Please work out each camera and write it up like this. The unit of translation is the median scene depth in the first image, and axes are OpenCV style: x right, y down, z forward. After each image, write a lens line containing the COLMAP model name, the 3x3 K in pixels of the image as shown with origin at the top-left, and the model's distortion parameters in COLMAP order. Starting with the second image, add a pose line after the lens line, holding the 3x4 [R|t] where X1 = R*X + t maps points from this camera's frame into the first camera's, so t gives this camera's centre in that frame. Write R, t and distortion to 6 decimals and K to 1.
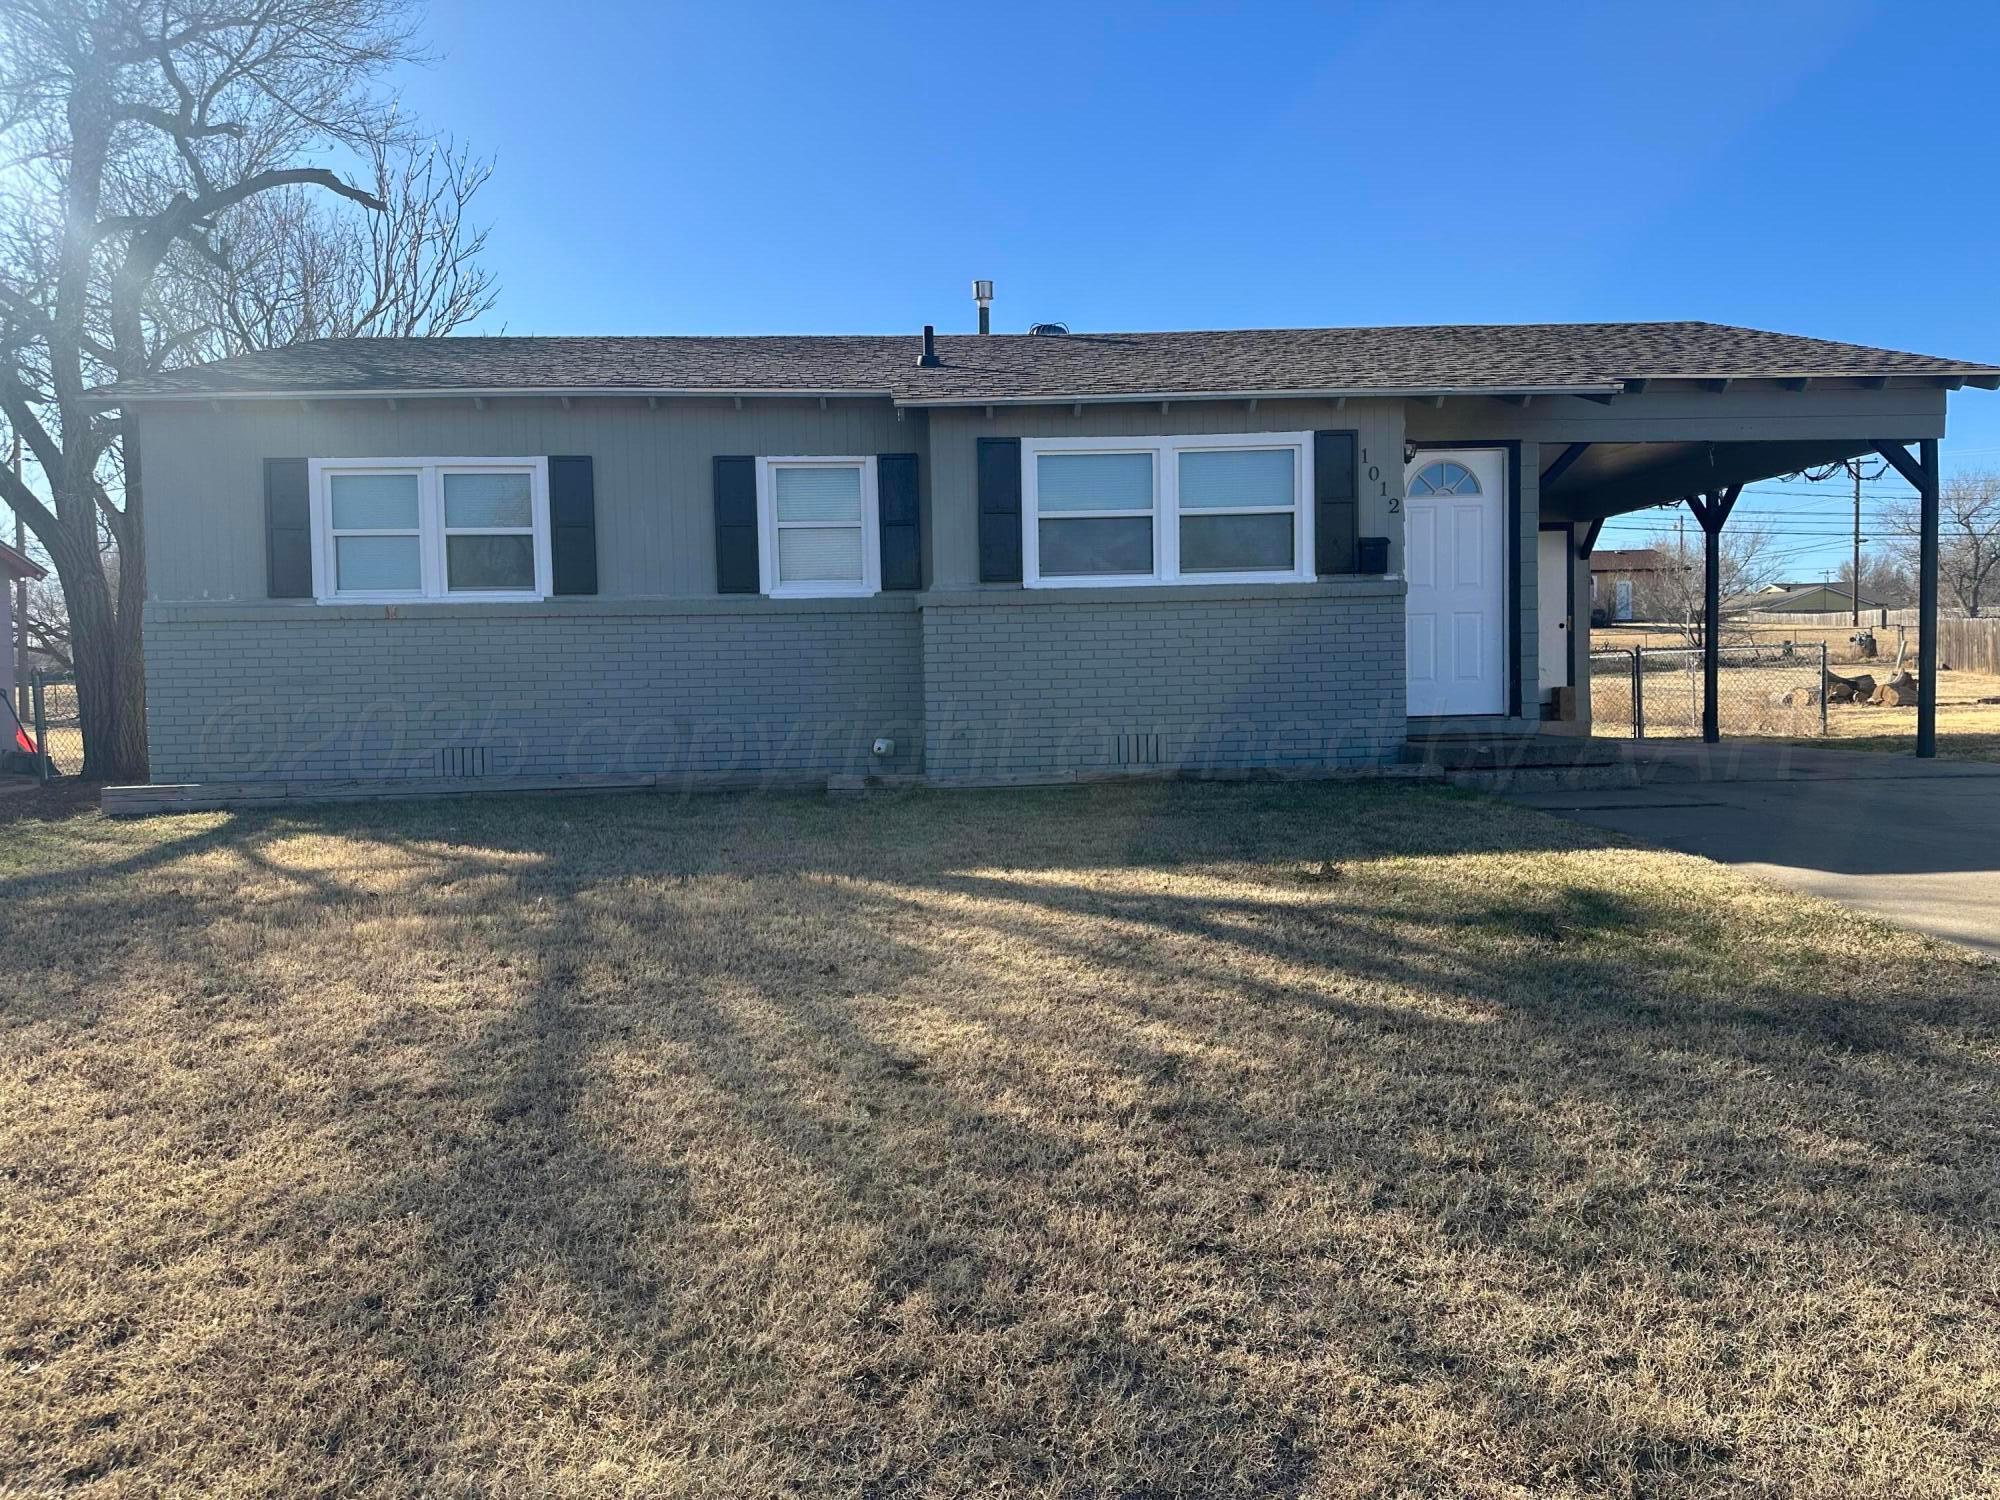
lens RADIAL K [[1397.4, 0, 982.8], [0, 1397.4, 748.1], [0, 0, 1]] dist [0.061590, -0.077866]
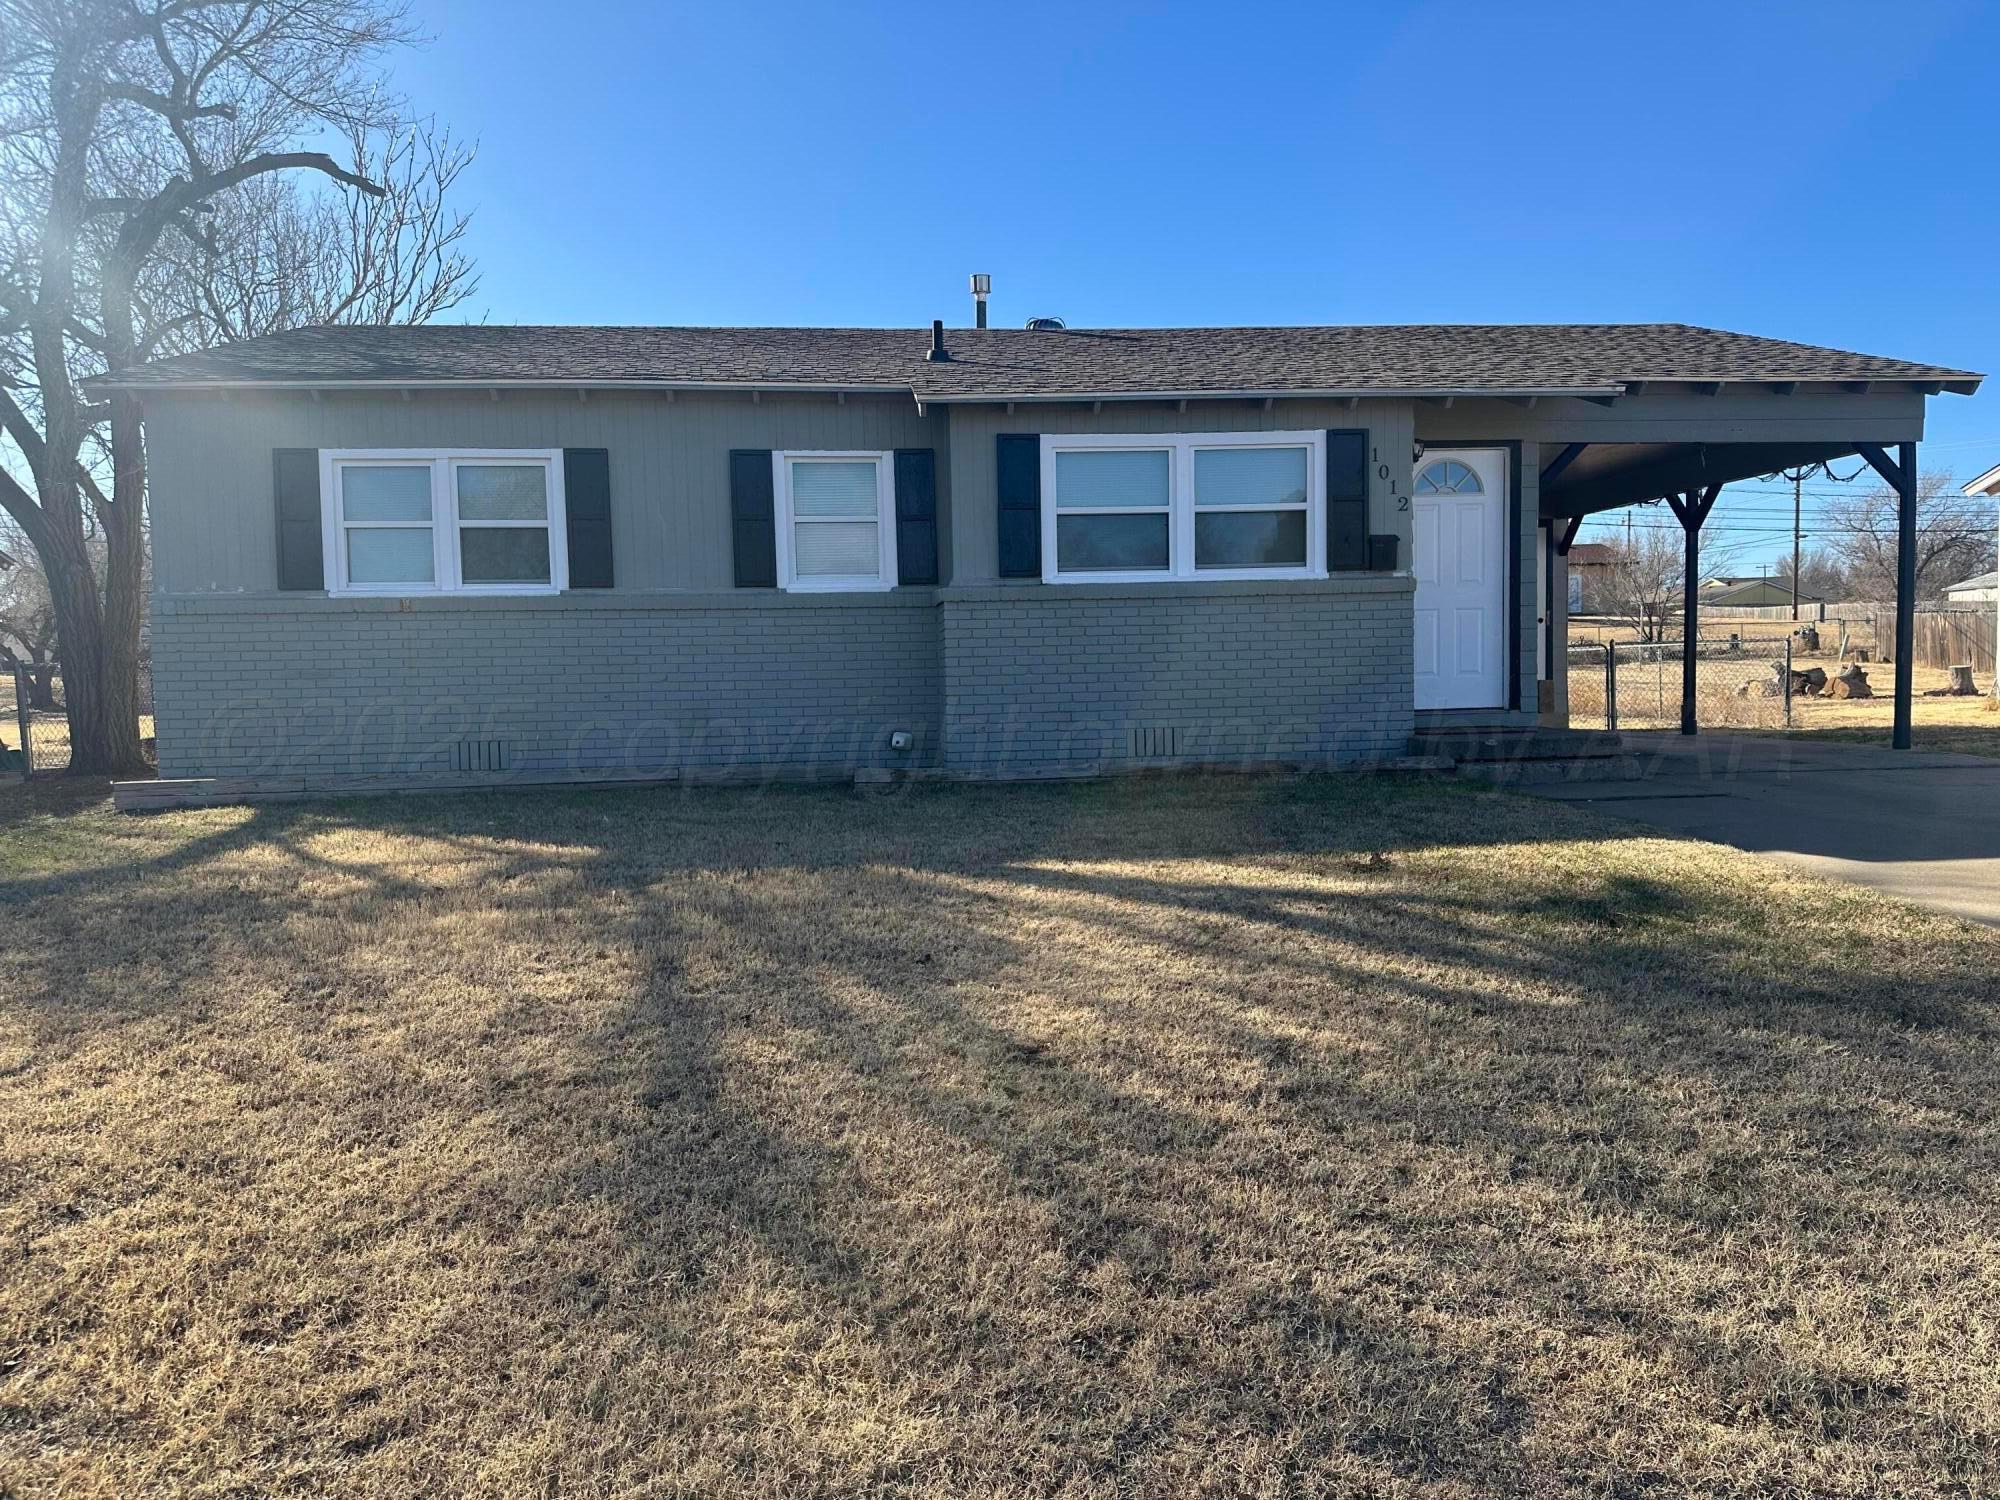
lens RADIAL K [[1397.4, 0, 992.5], [0, 1397.4, 762.8], [0, 0, 1]] dist [0.061590, -0.077866]
pose [[0.999072, -0.001759, 0.043035, -0.050541], [0.001039, 0.999859, 0.016759, -0.001446], [-0.043058, -0.016699, 0.998933, -0.012365]]
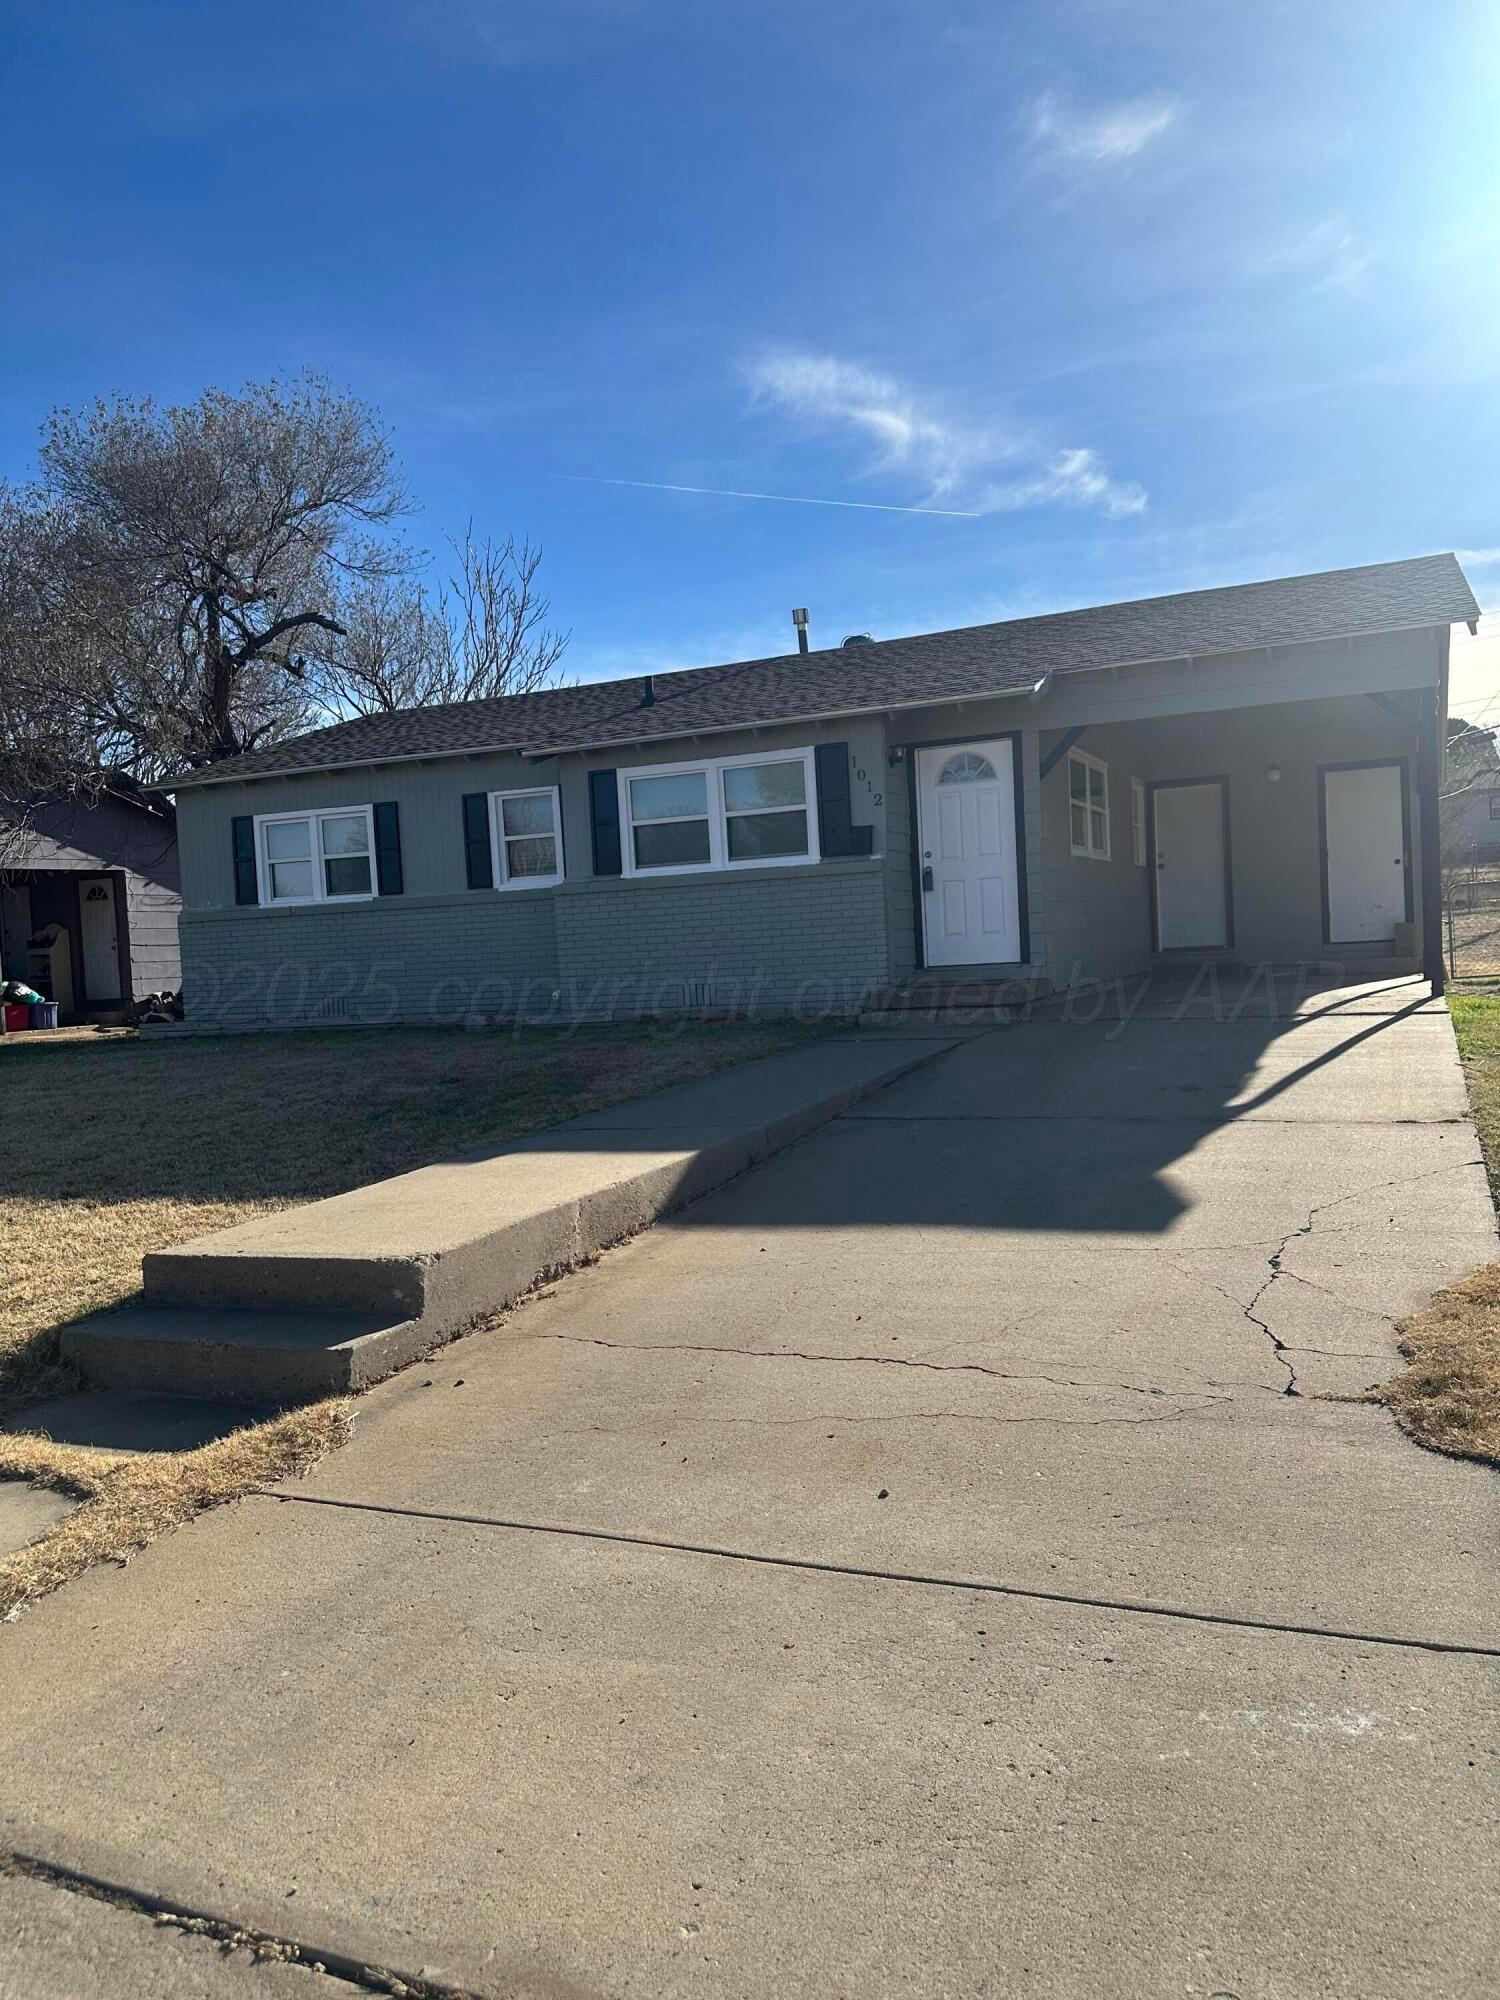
lens RADIAL K [[1397.4, 0, 752.4], [0, 1397.4, 1012.8], [0, 0, 1]] dist [0.061590, -0.077866]
pose [[0.894109, -0.003385, -0.447837, 0.751247], [0.012257, 0.999782, 0.016914, -0.004640], [0.447683, -0.020612, 0.893955, -0.168322]]
